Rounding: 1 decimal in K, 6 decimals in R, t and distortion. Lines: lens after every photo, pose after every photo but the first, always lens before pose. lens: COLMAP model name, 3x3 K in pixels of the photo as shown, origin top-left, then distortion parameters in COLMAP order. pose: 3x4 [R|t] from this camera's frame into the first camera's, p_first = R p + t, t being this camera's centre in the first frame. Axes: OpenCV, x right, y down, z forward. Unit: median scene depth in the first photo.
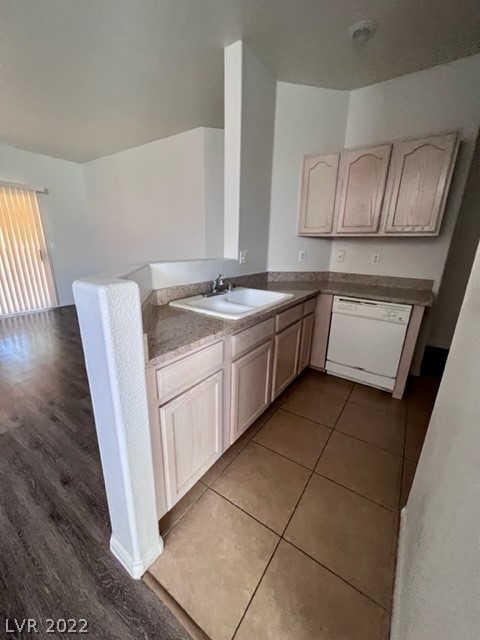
lens RADIAL K [[257.5, 0, 240.0], [0, 257.5, 320.0], [0, 0, 1]] dist [0.001309, 0.000307]
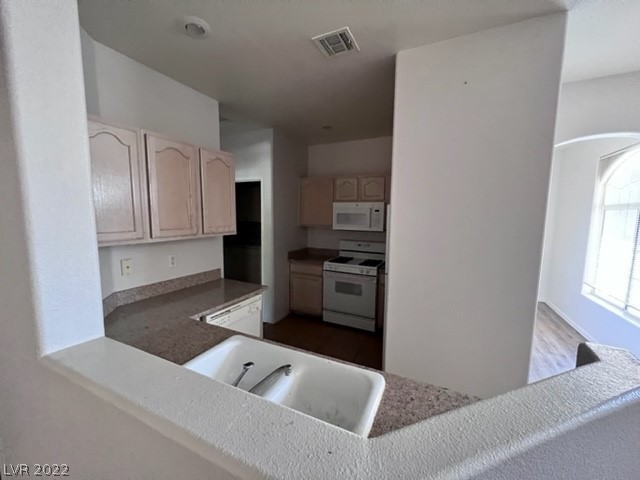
lens RADIAL K [[257.5, 0, 320.0], [0, 257.5, 240.0], [0, 0, 1]] dist [0.001309, 0.000307]
pose [[-0.154978, -0.124982, 0.979980, -0.429323], [0.267556, 0.949583, 0.163418, -0.354874], [-0.950997, 0.287526, -0.113725, 0.702598]]
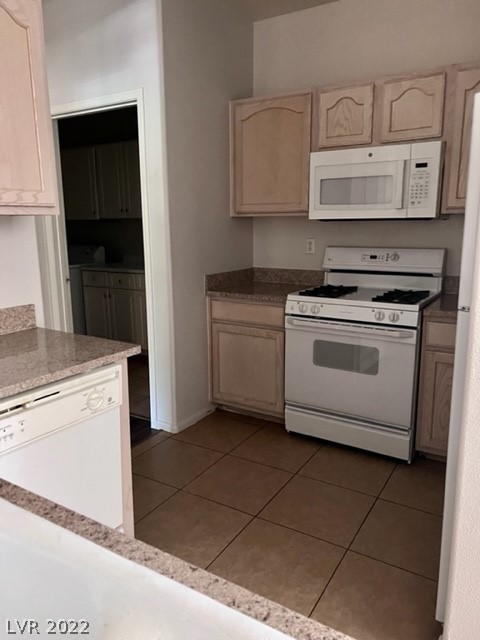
lens RADIAL K [[475.7, 0, 240.0], [0, 475.7, 320.0], [0, 0, 1]] dist [0.034019, -0.000791]
pose [[-0.051289, -0.217759, 0.974654, -0.139820], [0.289886, 0.930674, 0.223187, -0.224106], [-0.955686, 0.293986, 0.015392, 0.659532]]
